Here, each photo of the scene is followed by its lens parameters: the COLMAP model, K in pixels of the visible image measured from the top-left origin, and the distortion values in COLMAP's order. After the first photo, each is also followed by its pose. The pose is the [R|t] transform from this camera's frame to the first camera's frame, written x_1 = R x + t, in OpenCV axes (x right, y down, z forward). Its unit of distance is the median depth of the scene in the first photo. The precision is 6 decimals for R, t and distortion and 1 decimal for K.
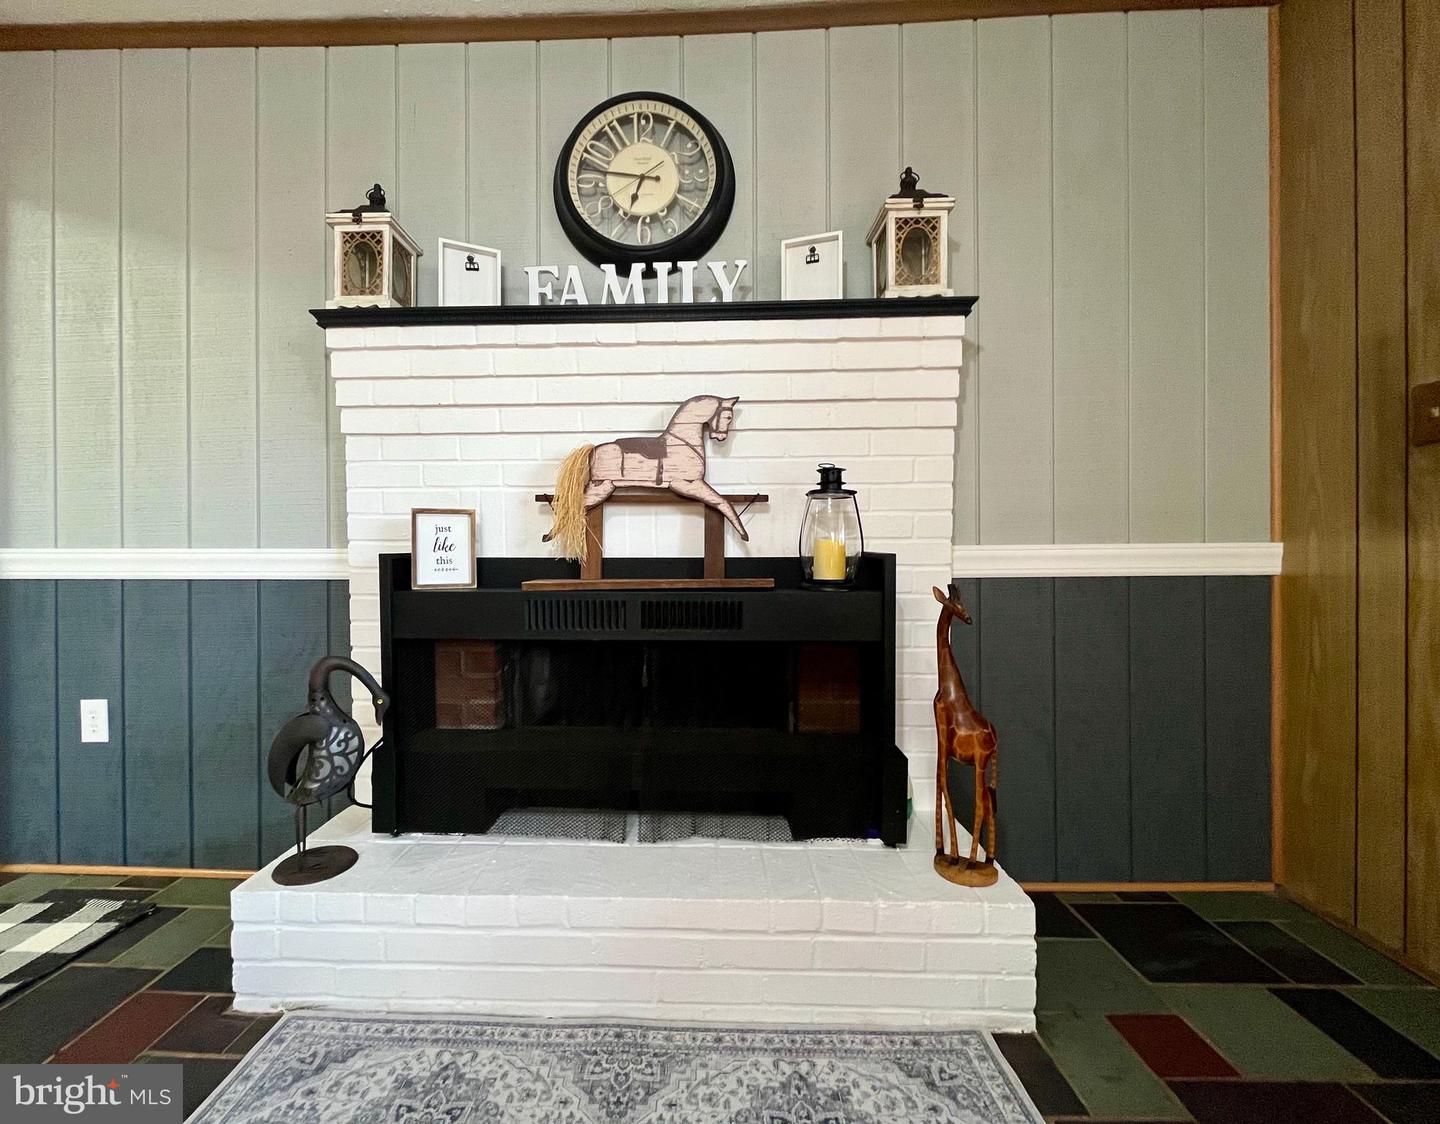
lens RADIAL K [[600.3, 0, 690.4], [0, 600.3, 558.9], [0, 0, 1]] dist [-0.000705, -0.000063]
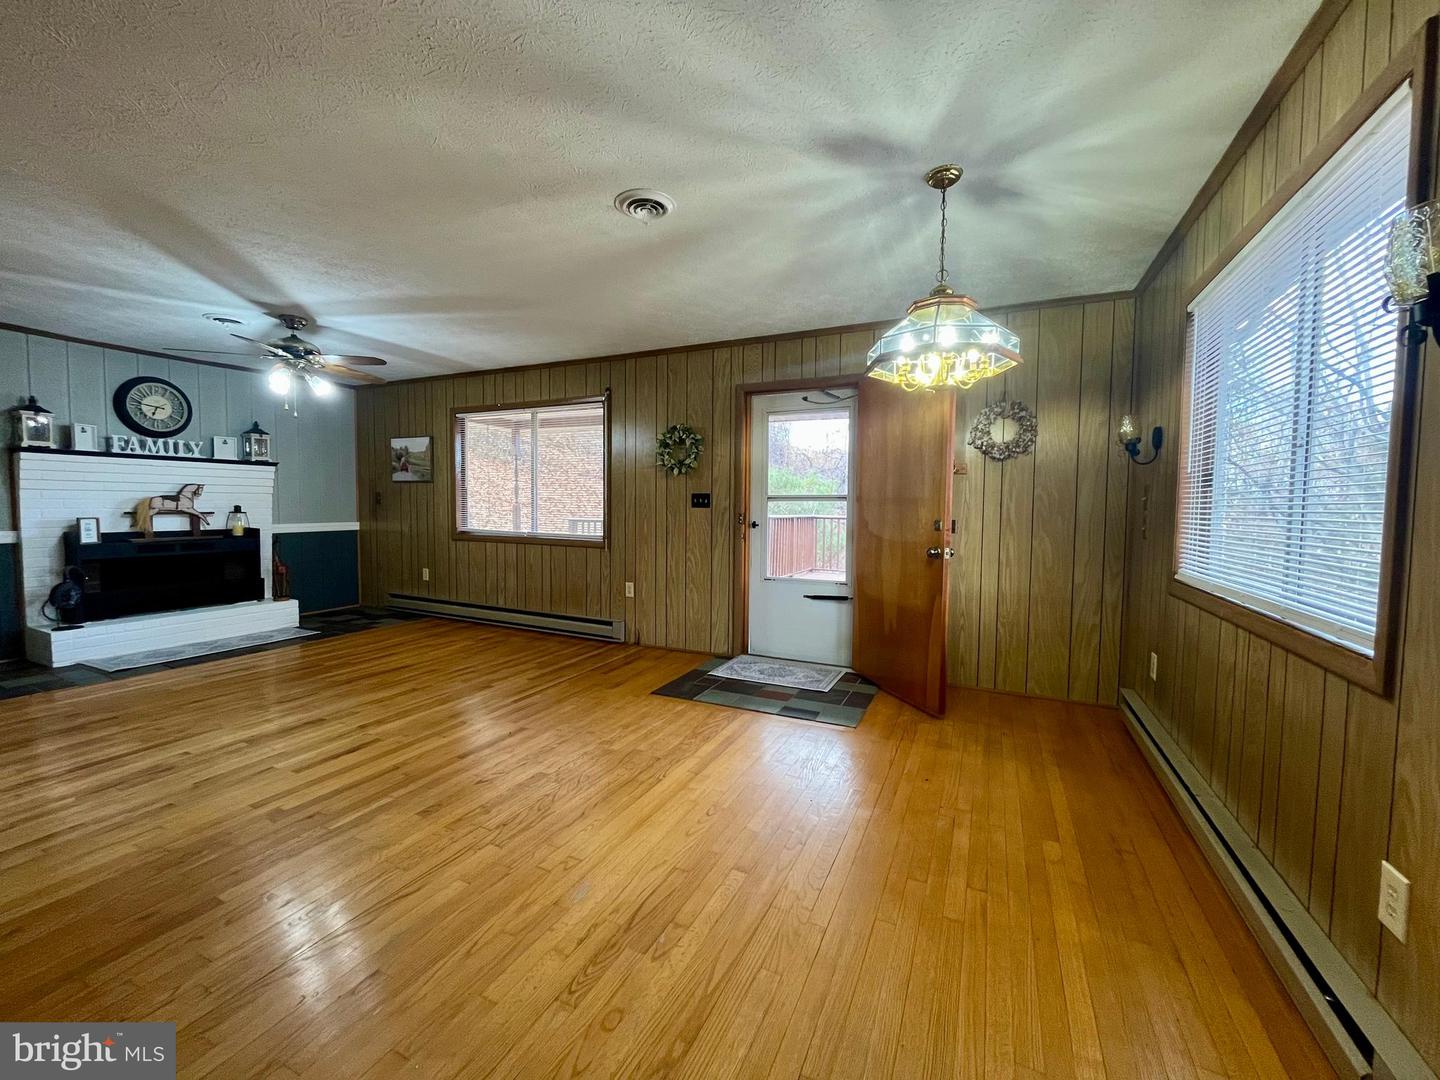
lens RADIAL K [[578.2, 0, 714.7], [0, 578.2, 534.2], [0, 0, 1]] dist [-0.003530, -0.000530]
pose [[0.407411, -0.038345, 0.912439, -1.741443], [-0.003412, 0.999047, 0.043508, -0.132152], [-0.913238, -0.020839, 0.406892, -3.011270]]
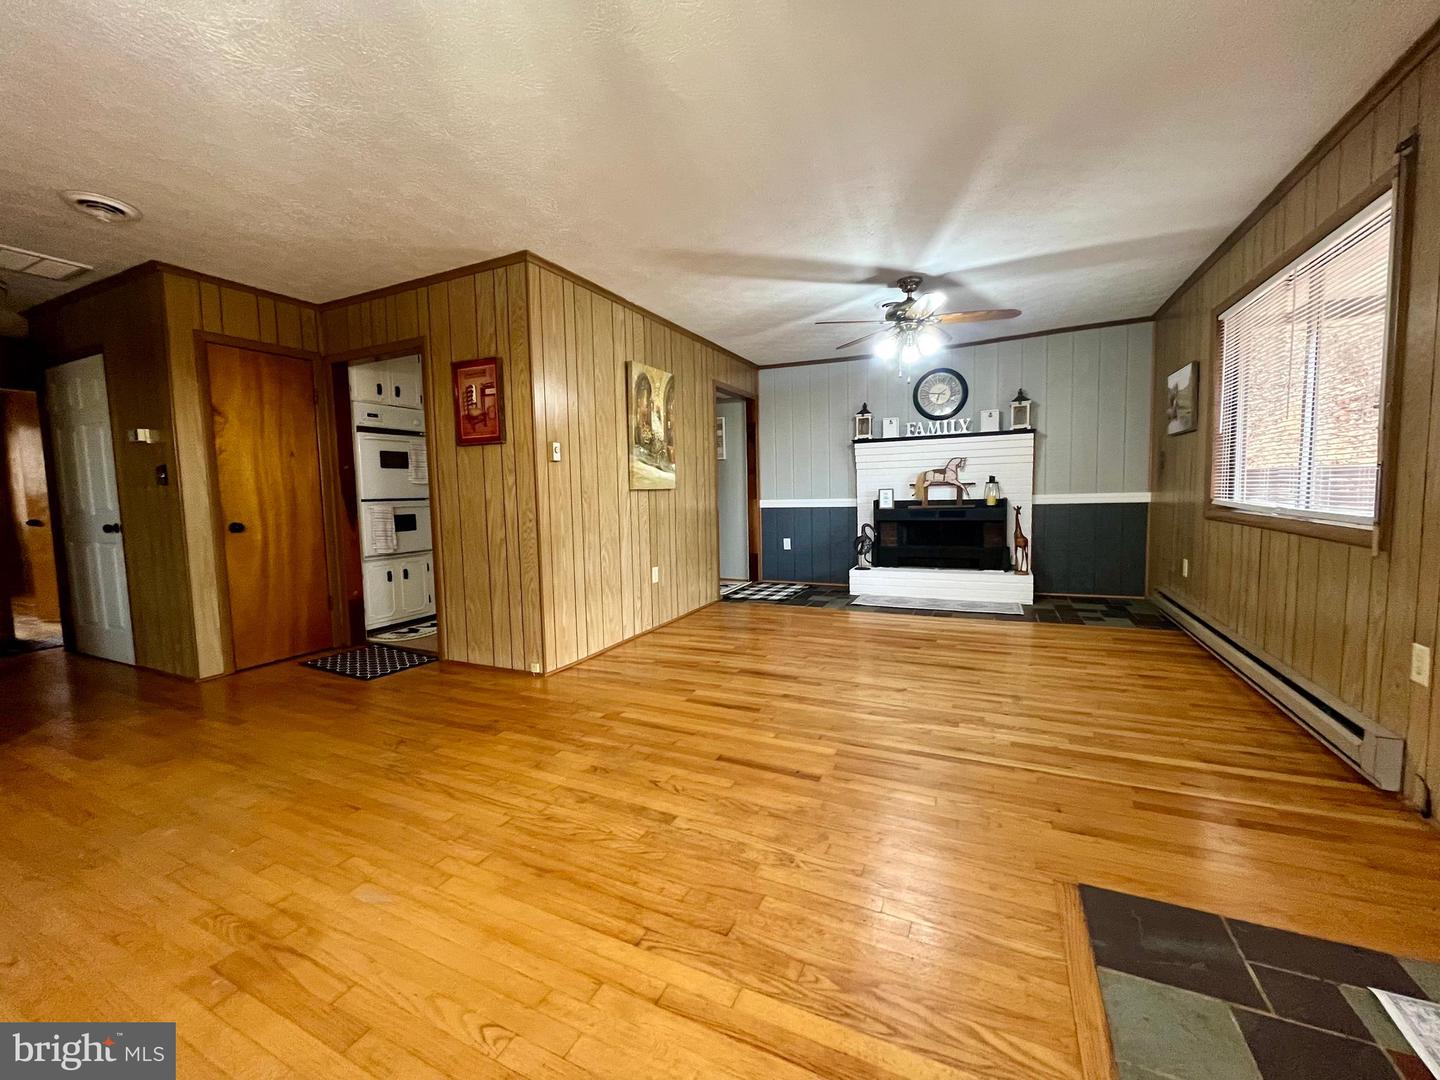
lens RADIAL K [[578.2, 0, 714.7], [0, 578.2, 534.2], [0, 0, 1]] dist [-0.003530, -0.000530]
pose [[0.911396, 0.009679, -0.411418, 0.132770], [0.019480, 0.997588, 0.066623, -0.057066], [0.411070, -0.068735, 0.909009, -2.939971]]
